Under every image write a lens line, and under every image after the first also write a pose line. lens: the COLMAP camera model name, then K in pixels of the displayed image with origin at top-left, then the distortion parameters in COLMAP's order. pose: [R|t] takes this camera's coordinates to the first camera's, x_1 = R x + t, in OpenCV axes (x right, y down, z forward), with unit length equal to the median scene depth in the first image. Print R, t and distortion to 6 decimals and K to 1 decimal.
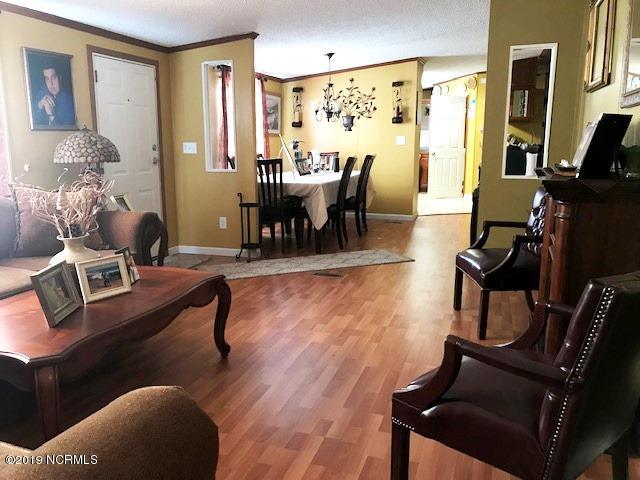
lens RADIAL K [[514.1, 0, 319.6], [0, 514.1, 238.6], [0, 0, 1]] dist [0.016356, -0.032639]
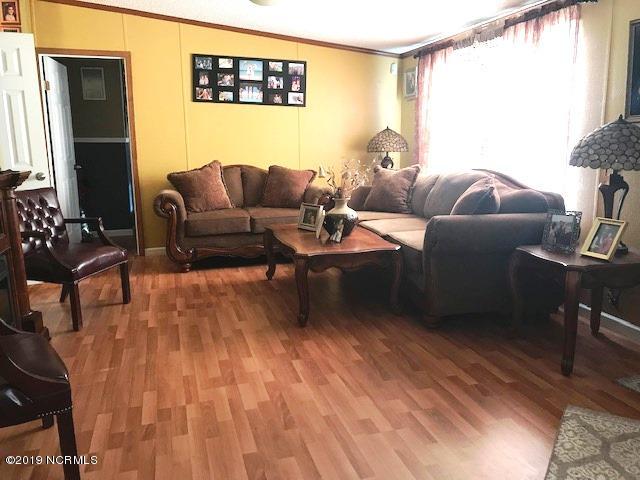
lens RADIAL K [[514.1, 0, 319.1], [0, 514.1, 238.1], [0, 0, 1]] dist [0.016356, -0.032639]
pose [[-0.820790, 0.122675, -0.557901, 0.348668], [-0.091685, 0.935713, 0.340639, -0.304674], [0.563823, 0.330744, -0.756777, 1.556639]]
